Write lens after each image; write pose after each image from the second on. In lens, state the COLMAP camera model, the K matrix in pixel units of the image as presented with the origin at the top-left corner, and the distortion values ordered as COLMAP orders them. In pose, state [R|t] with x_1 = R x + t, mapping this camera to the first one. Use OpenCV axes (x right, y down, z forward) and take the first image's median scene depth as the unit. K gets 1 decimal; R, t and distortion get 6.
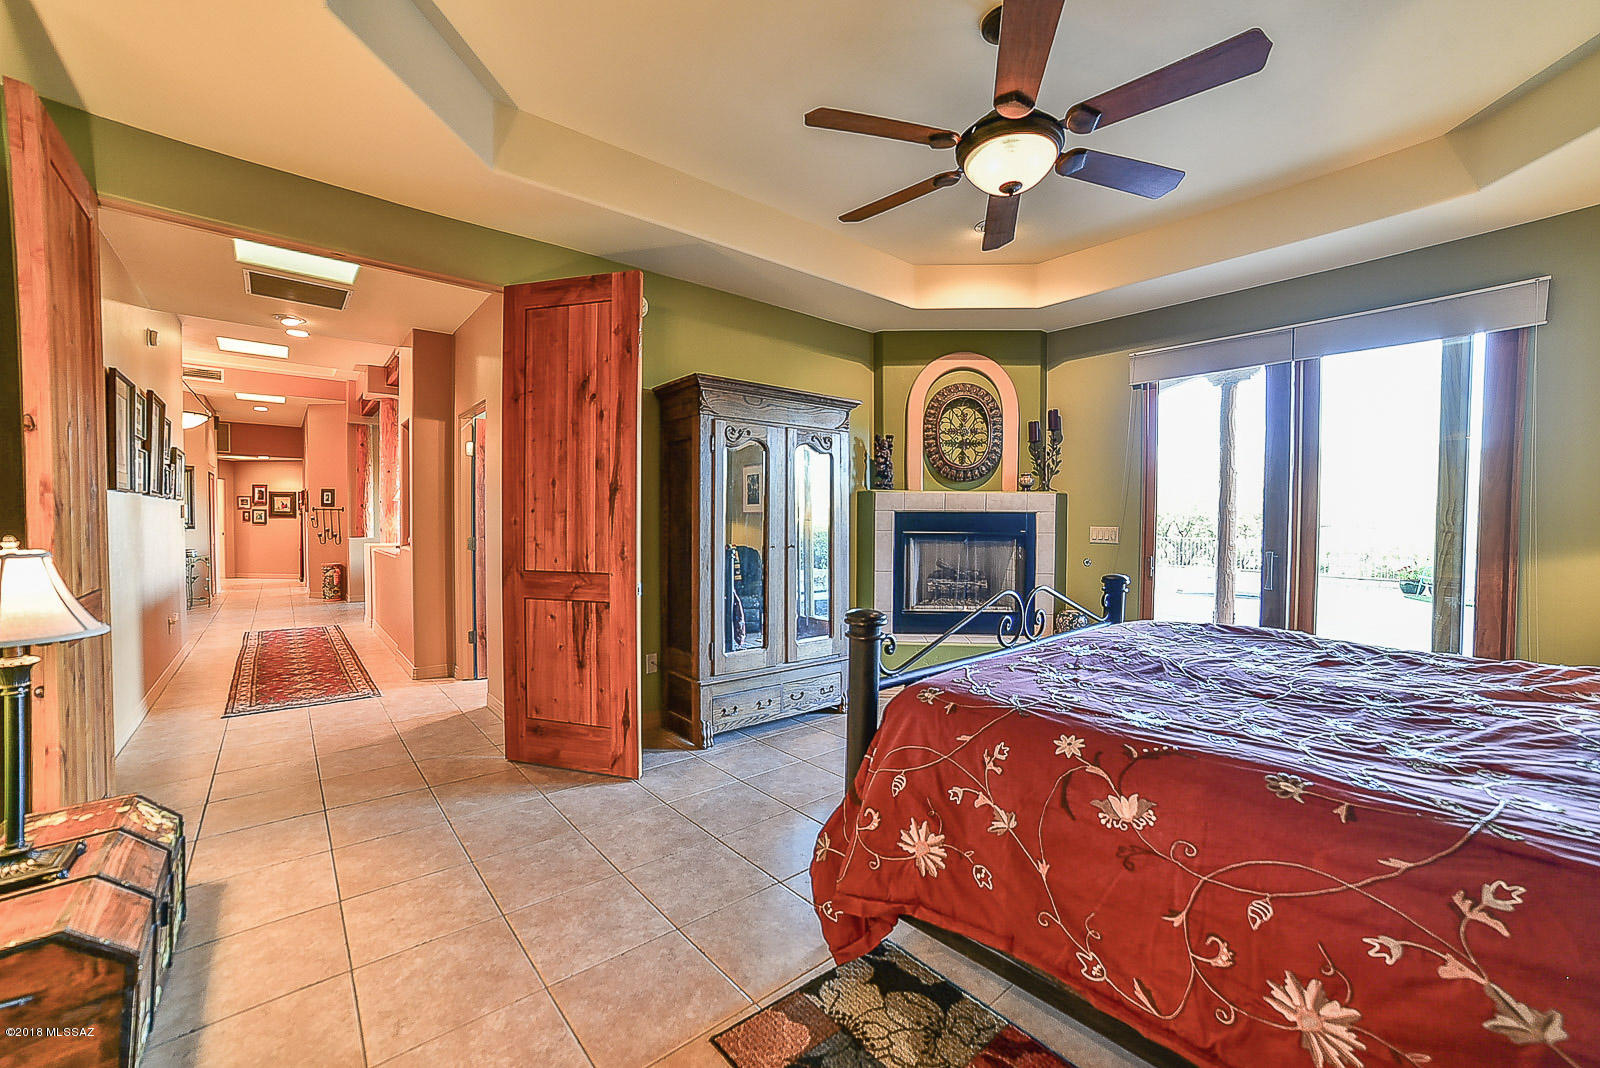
lens RADIAL K [[635.9, 0, 796.9], [0, 635.9, 537.6], [0, 0, 1]] dist [-0.087505, 0.036858]
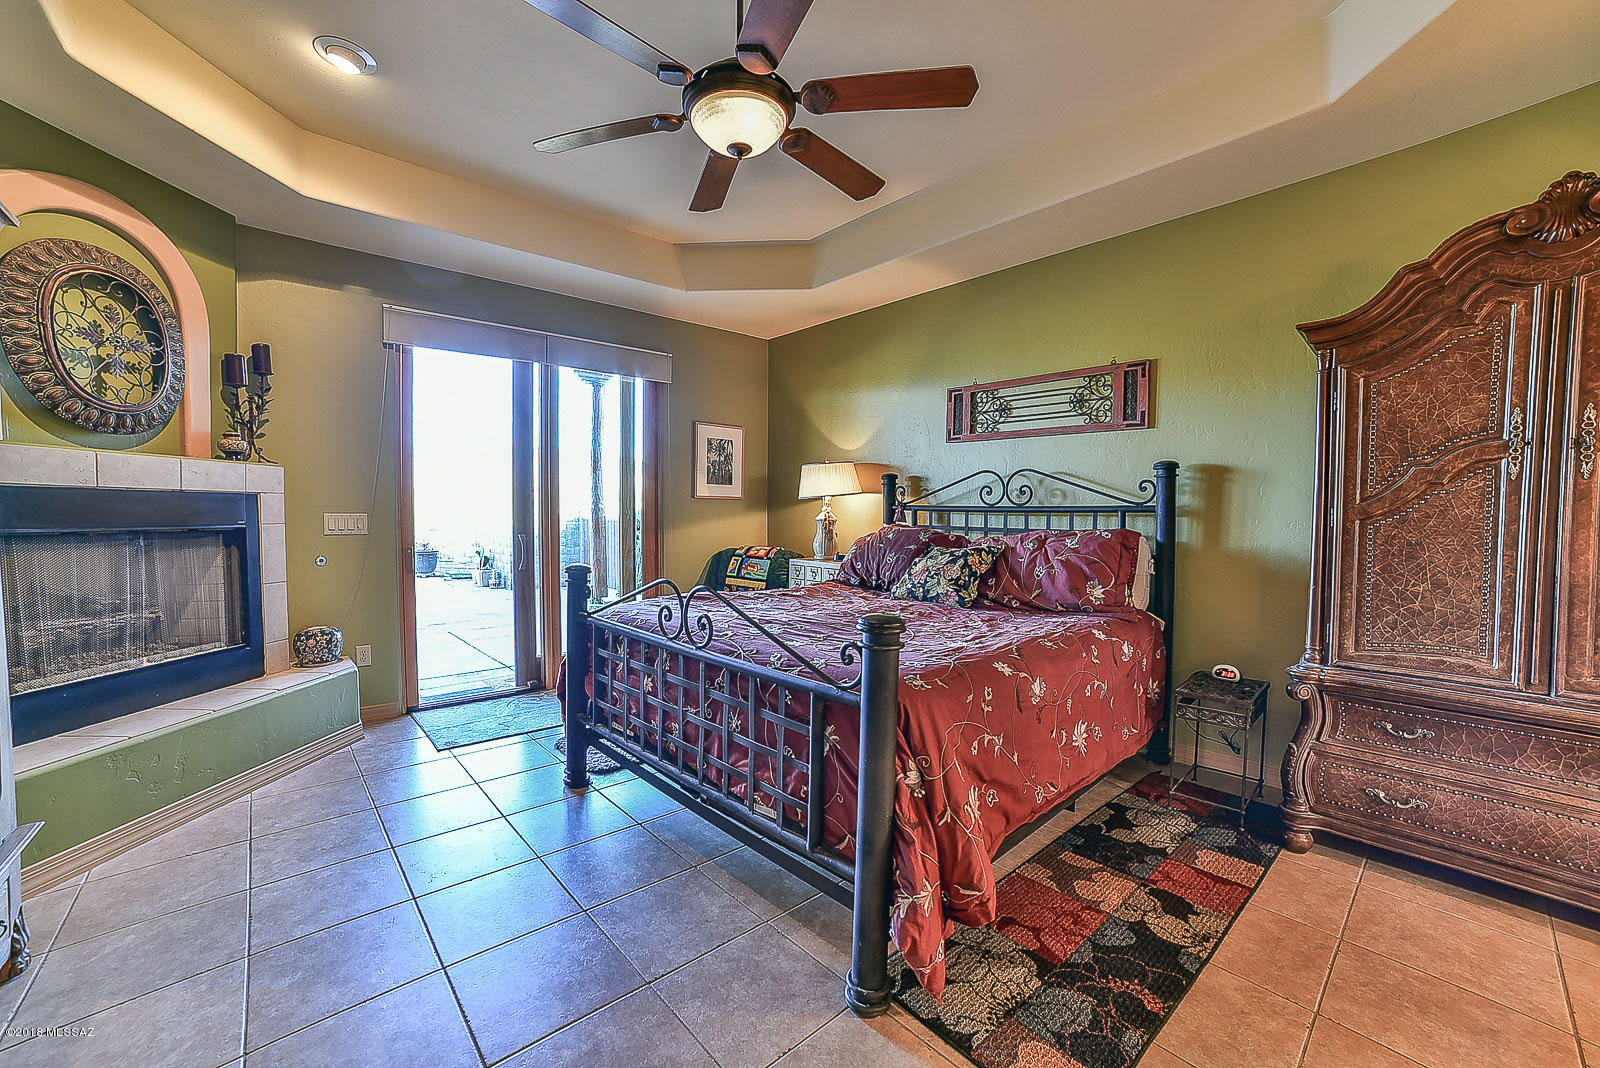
lens RADIAL K [[635.9, 0, 796.9], [0, 635.9, 537.6], [0, 0, 1]] dist [-0.087505, 0.036858]
pose [[-0.021903, -0.049407, 0.998539, -0.280435], [0.019577, 0.998565, 0.049838, -0.013252], [-0.999568, 0.020640, -0.020904, 0.430685]]
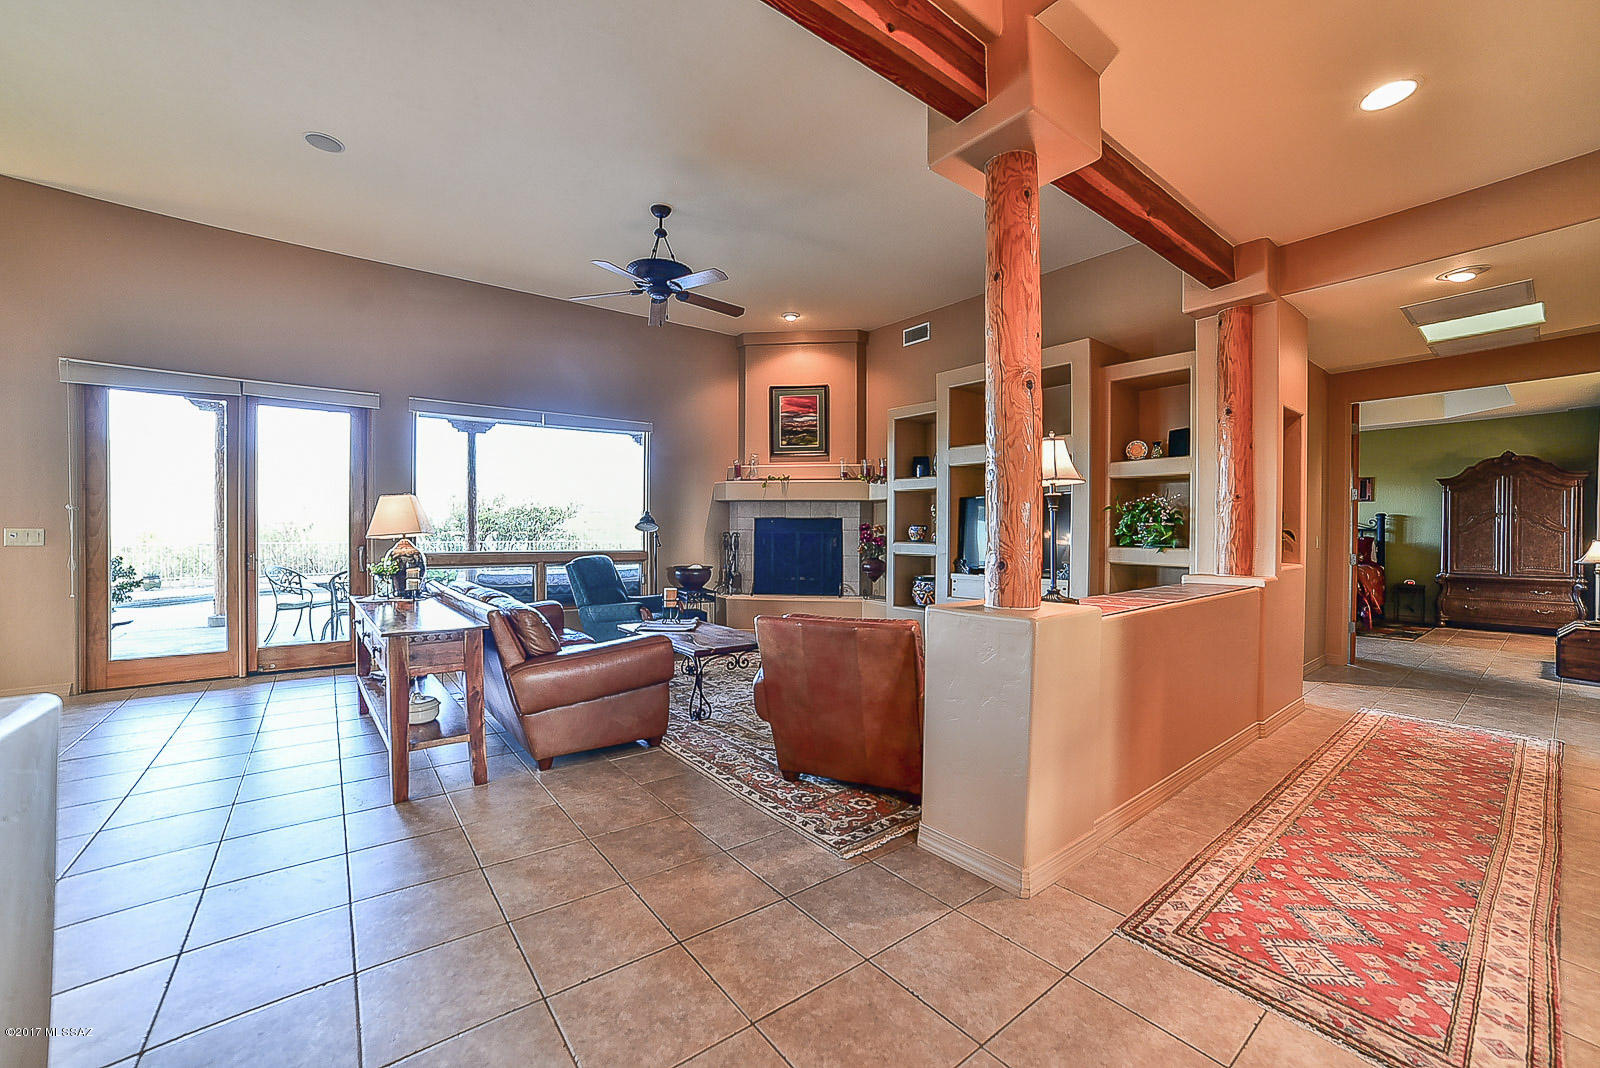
lens RADIAL K [[635.9, 0, 796.9], [0, 635.9, 537.6], [0, 0, 1]] dist [-0.087505, 0.036858]
pose [[0.035452, -0.020831, 0.999154, -1.589839], [0.018659, 0.999622, 0.020179, -0.051410], [-0.999197, 0.017928, 0.035827, 1.787334]]
